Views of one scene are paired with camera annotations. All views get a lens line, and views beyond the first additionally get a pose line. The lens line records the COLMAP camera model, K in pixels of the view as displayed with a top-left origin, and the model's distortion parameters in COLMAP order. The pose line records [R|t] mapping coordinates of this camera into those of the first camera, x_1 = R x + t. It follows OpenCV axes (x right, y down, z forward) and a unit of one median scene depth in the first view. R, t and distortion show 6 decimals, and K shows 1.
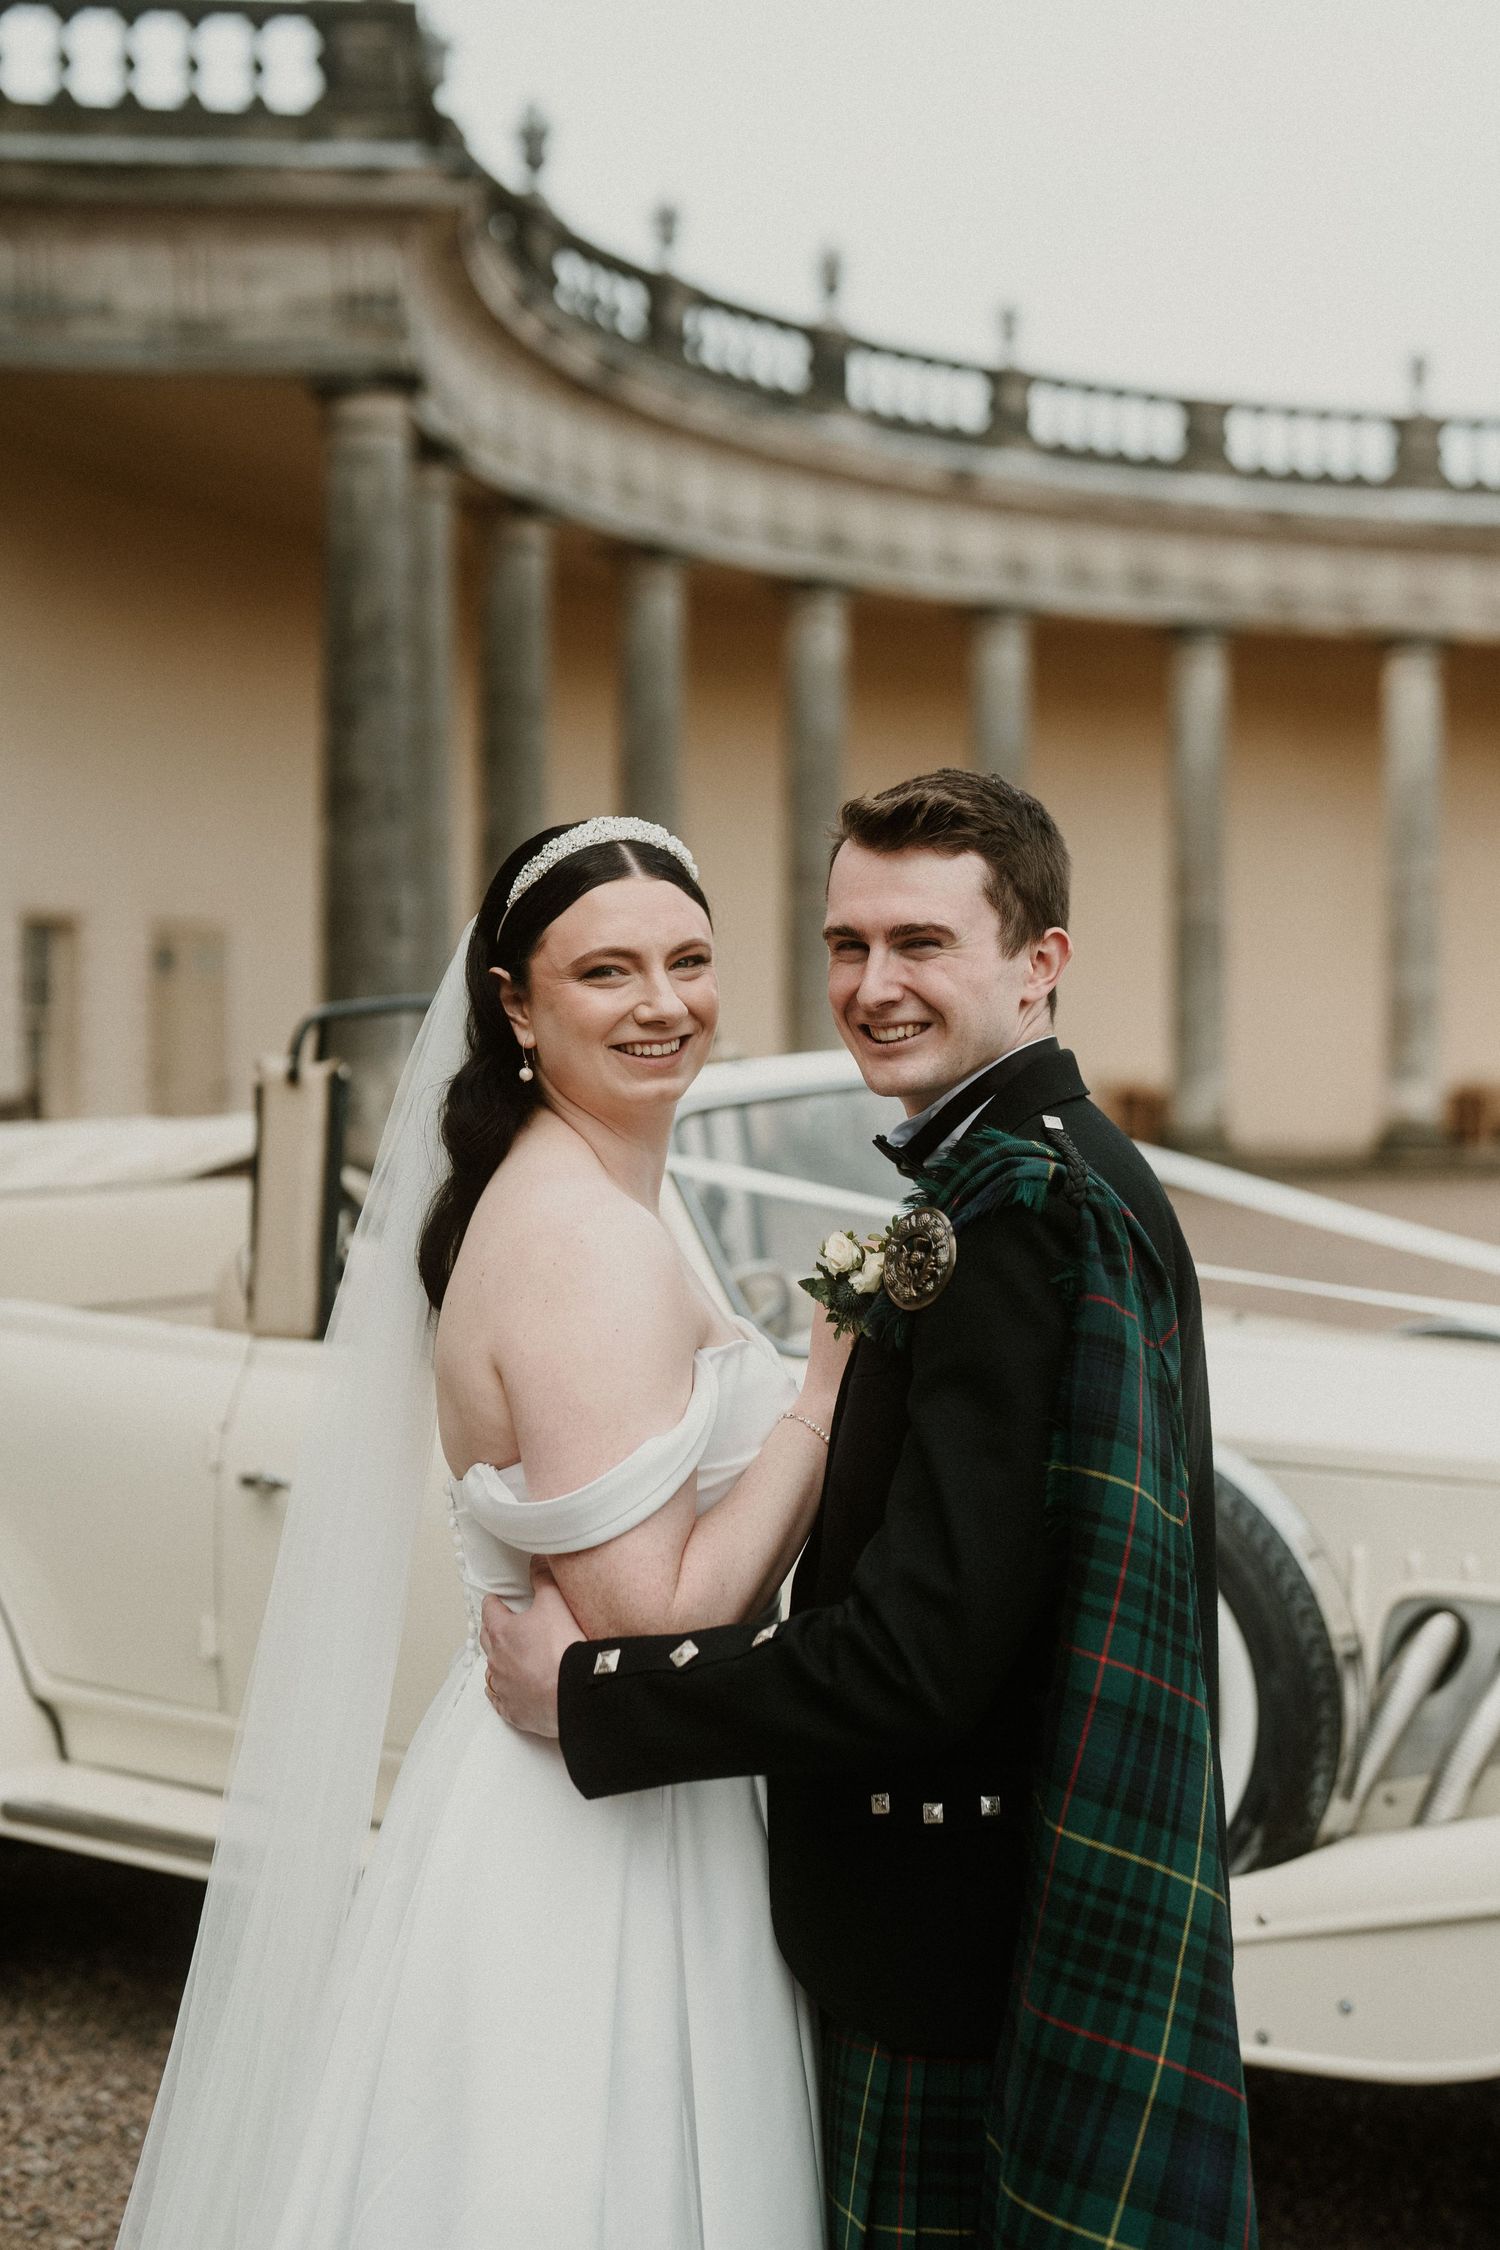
lens RADIAL K [[2966.4, 0, 750.0], [0, 2966.4, 1125.0], [0, 0, 1]] dist [0.006354, 0.038136]
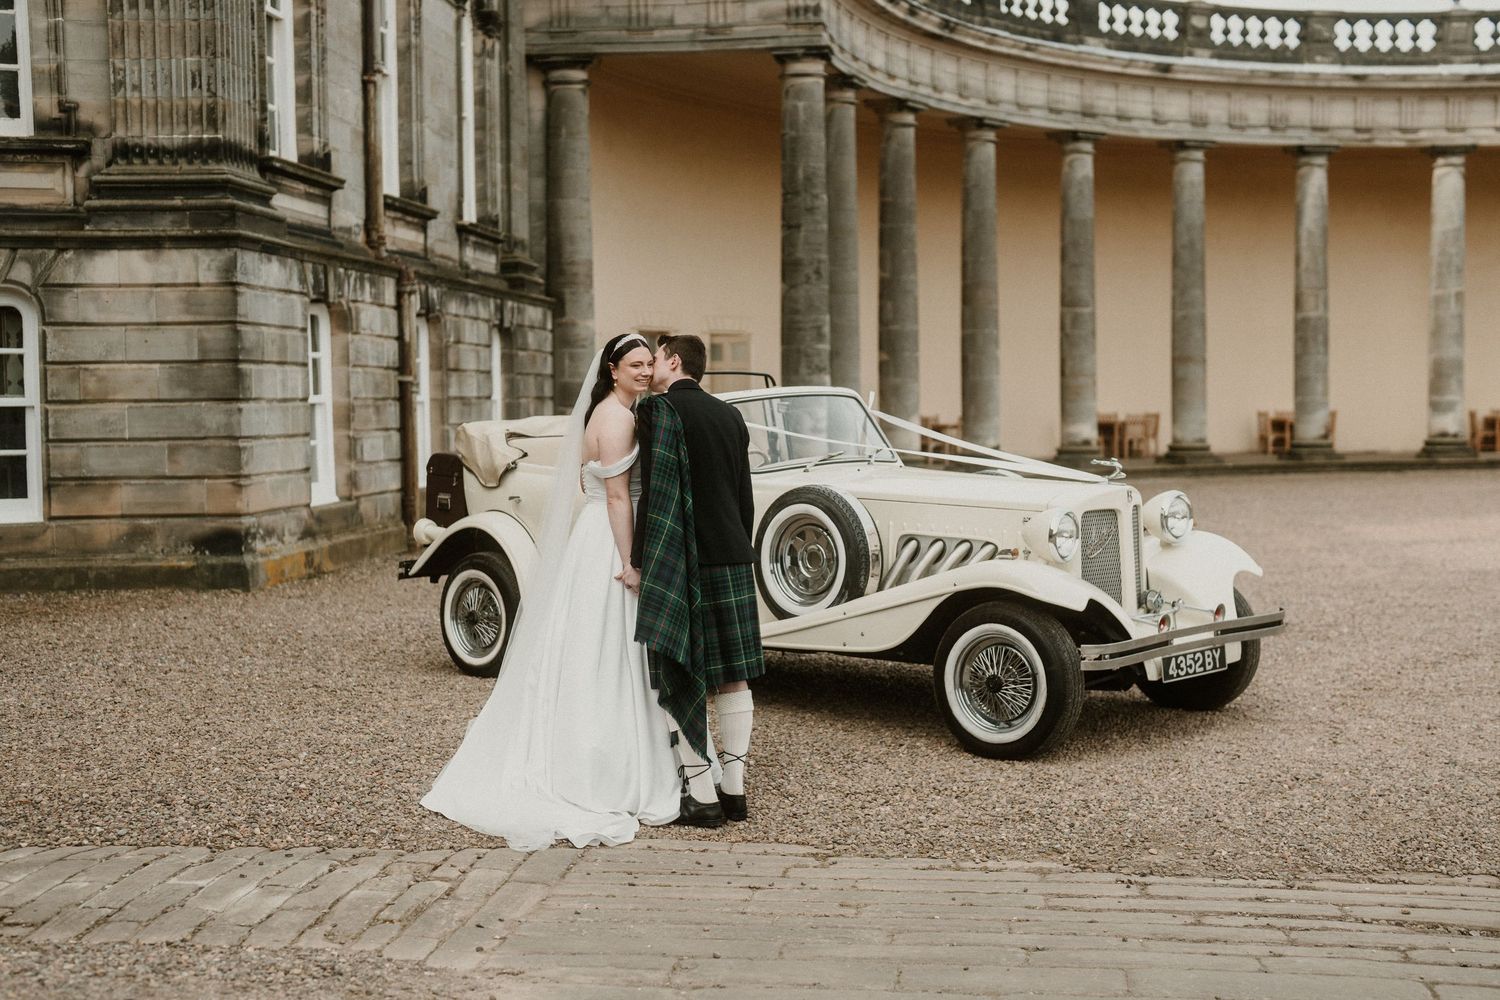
lens RADIAL K [[2117.3, 0, 750.0], [0, 2117.3, 500.0], [0, 0, 1]] dist [-0.125108, 0.599671]
pose [[0.976116, 0.000404, -0.217248, 0.108859], [0.003504, 0.999839, 0.017602, 0.012855], [0.217220, -0.017943, 0.975958, -0.280847]]
